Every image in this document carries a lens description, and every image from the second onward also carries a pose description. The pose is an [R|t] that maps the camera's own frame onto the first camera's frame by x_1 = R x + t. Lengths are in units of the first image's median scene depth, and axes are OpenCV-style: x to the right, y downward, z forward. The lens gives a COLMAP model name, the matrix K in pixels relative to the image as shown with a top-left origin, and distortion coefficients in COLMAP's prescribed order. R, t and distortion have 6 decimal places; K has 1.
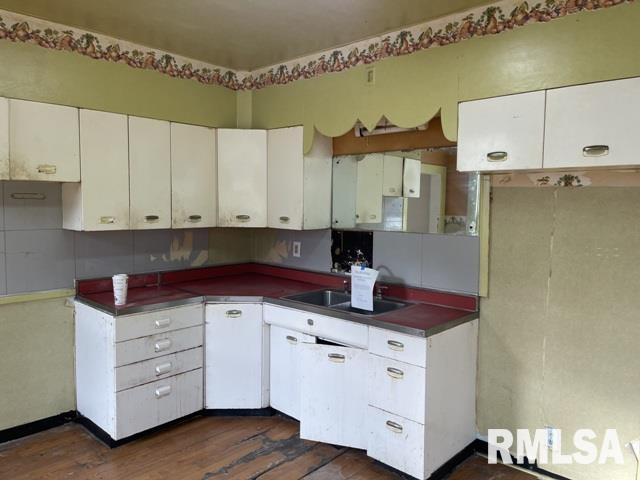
lens RADIAL K [[488.8, 0, 318.3], [0, 488.8, 239.9], [0, 0, 1]] dist [0.009710, 0.000860]
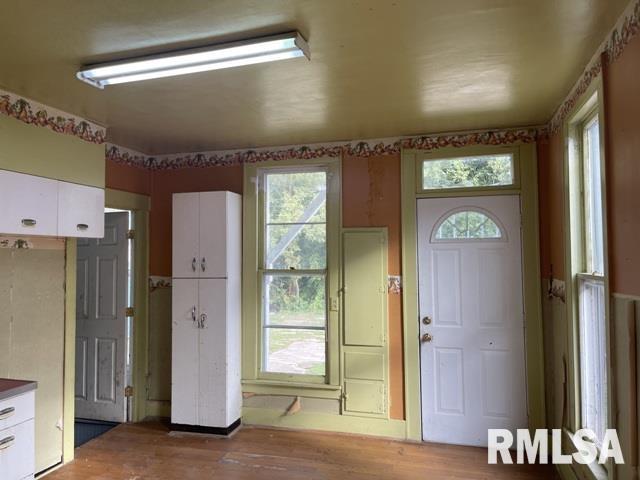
lens RADIAL K [[488.8, 0, 318.6], [0, 488.8, 239.8], [0, 0, 1]] dist [0.009710, 0.000860]
pose [[-0.462603, 0.038580, 0.885726, -1.012097], [0.083047, 0.996546, -0.000032, -0.067567], [-0.882667, 0.073542, -0.464209, 0.919050]]
